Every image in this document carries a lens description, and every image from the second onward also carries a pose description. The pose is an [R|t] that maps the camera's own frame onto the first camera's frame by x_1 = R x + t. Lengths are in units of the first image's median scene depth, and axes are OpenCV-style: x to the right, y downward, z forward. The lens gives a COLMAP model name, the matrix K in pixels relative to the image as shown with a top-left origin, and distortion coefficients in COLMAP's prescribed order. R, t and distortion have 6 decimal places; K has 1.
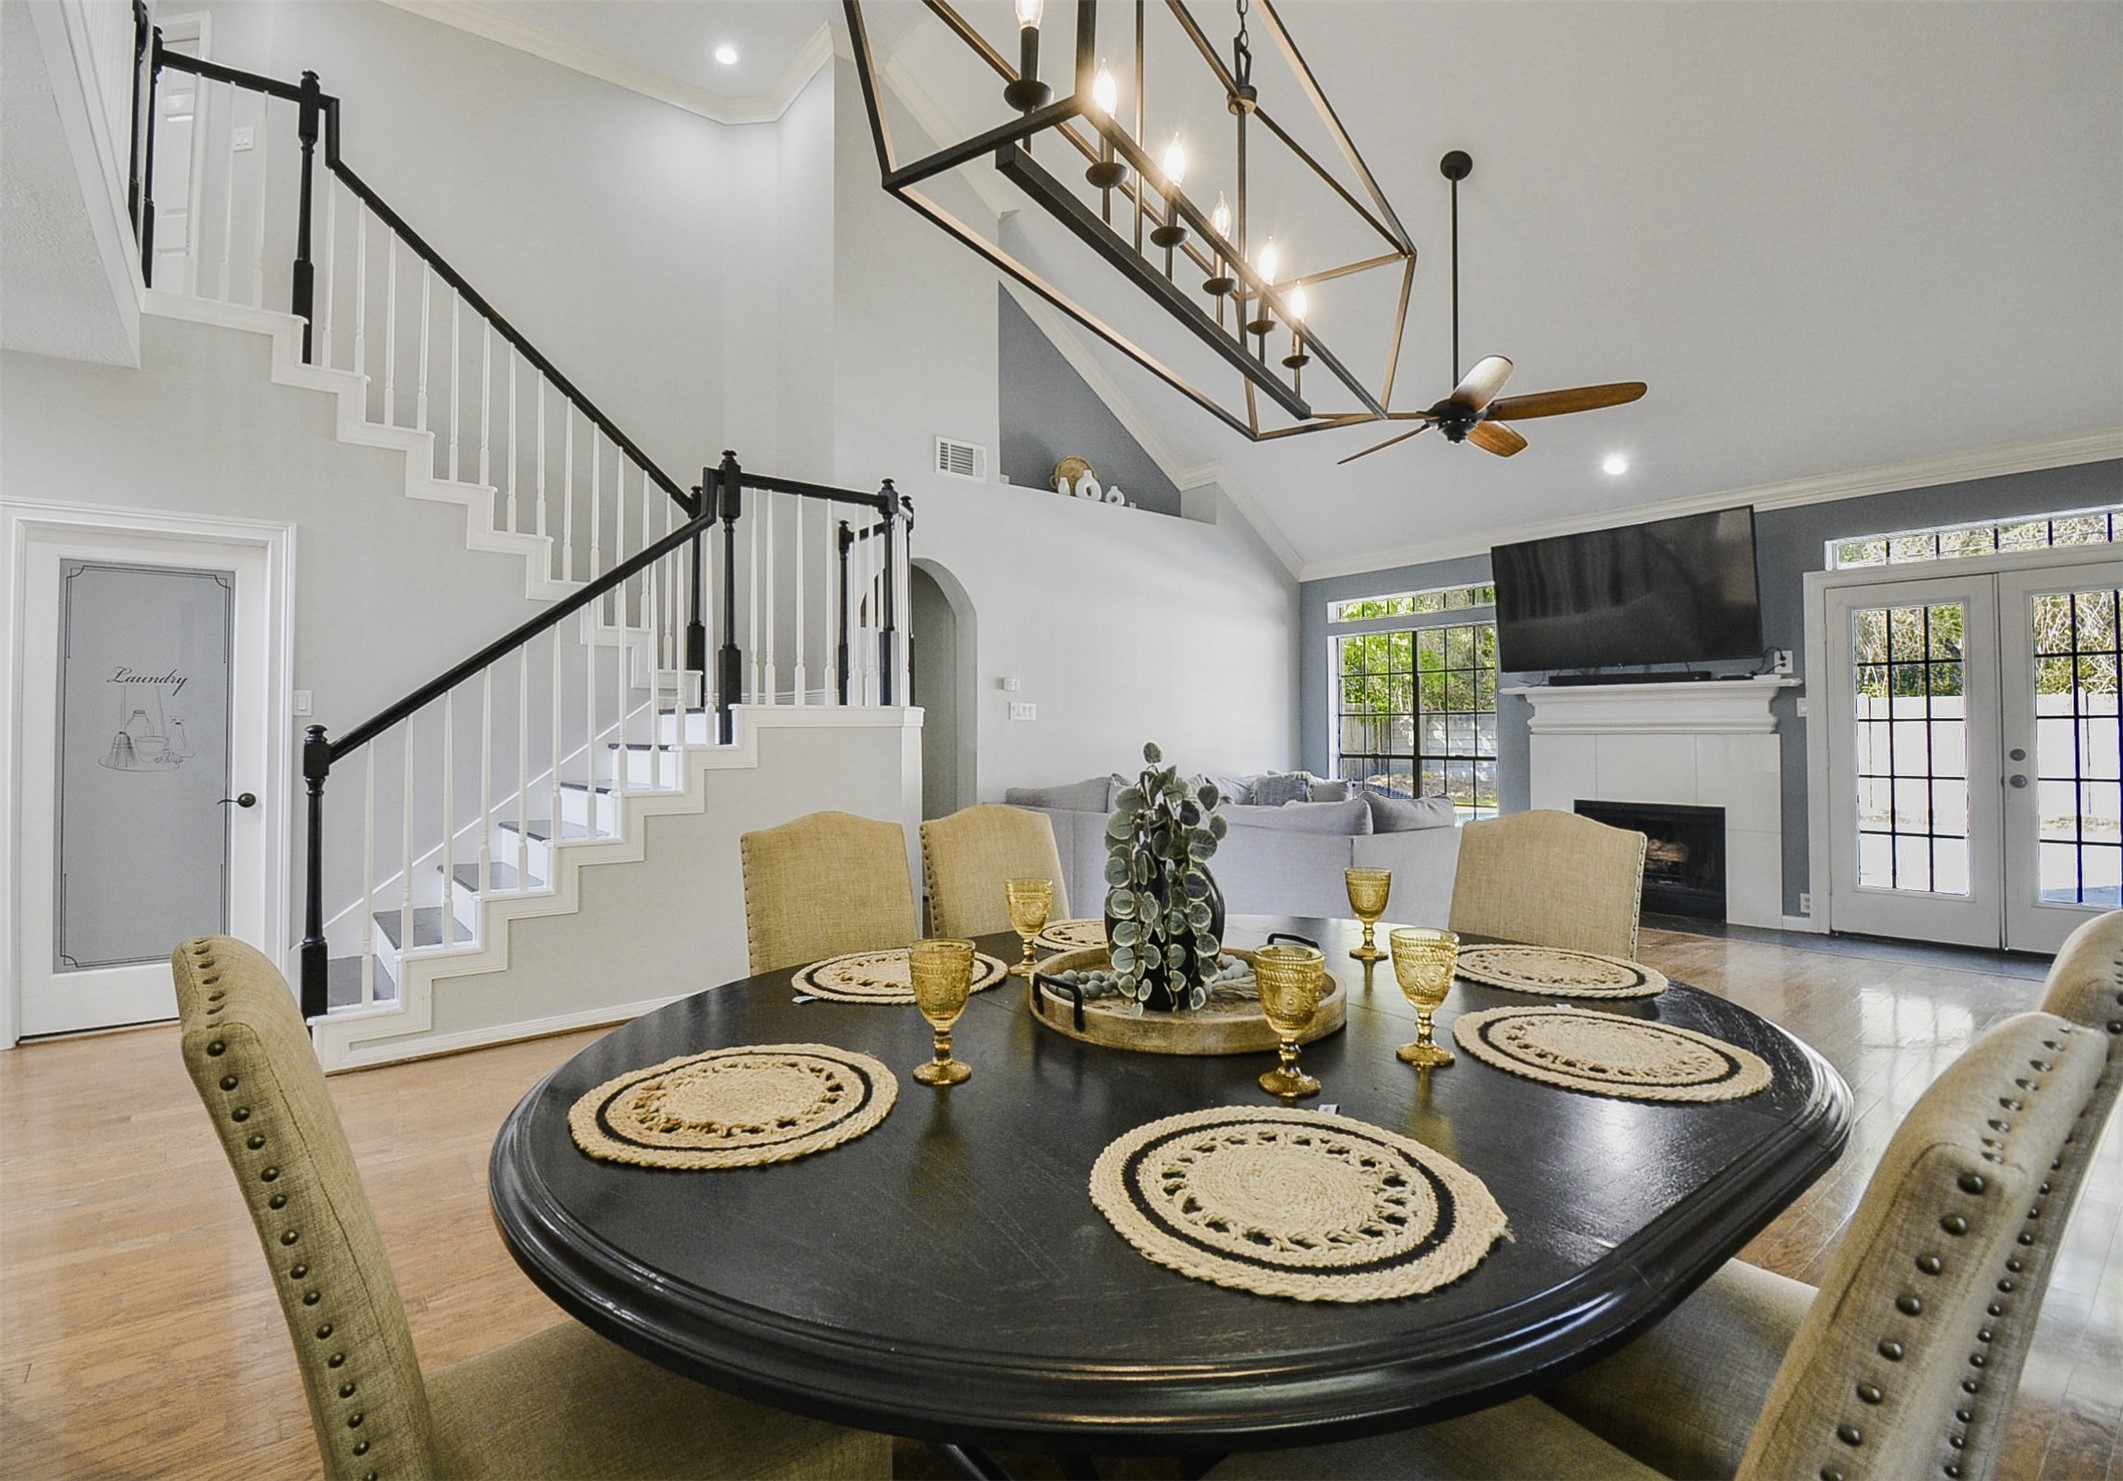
lens RADIAL K [[1016.7, 0, 1005.1], [0, 1016.7, 715.6], [0, 0, 1]] dist [0.024425, -0.030047]
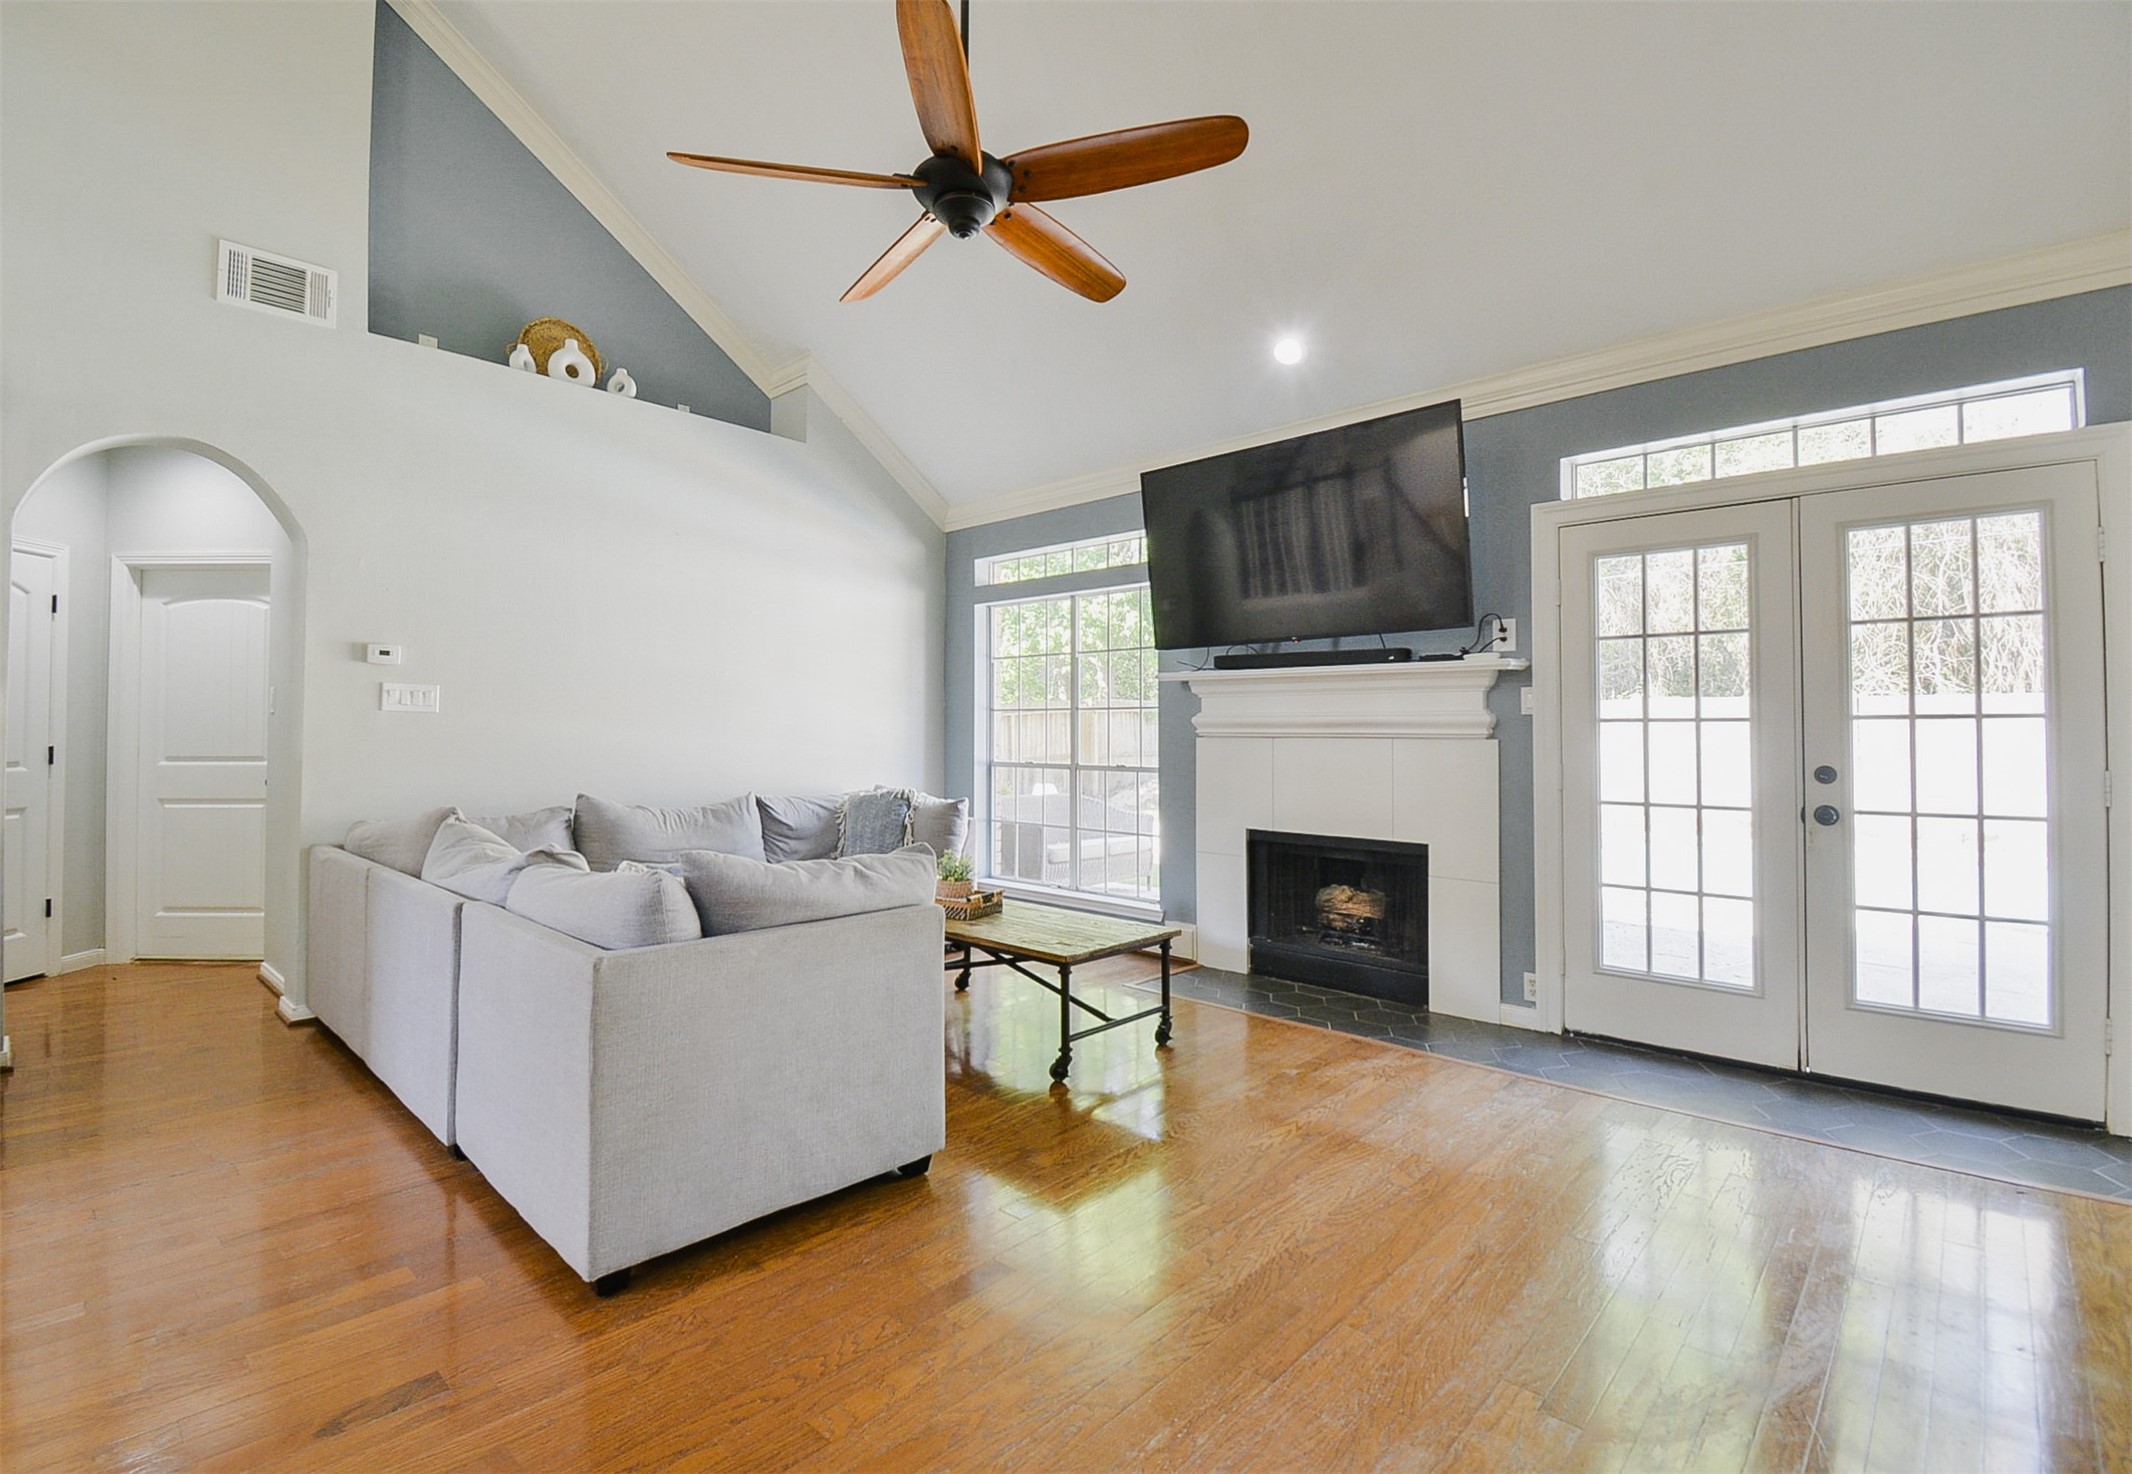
lens RADIAL K [[995.4, 0, 1013.3], [0, 995.4, 711.7], [0, 0, 1]] dist [0.018726, -0.023467]
pose [[0.990972, 0.007969, 0.133834, 0.333734], [-0.007910, 0.999968, -0.000972, 0.002636], [-0.133838, -0.000095, 0.991003, 0.364700]]
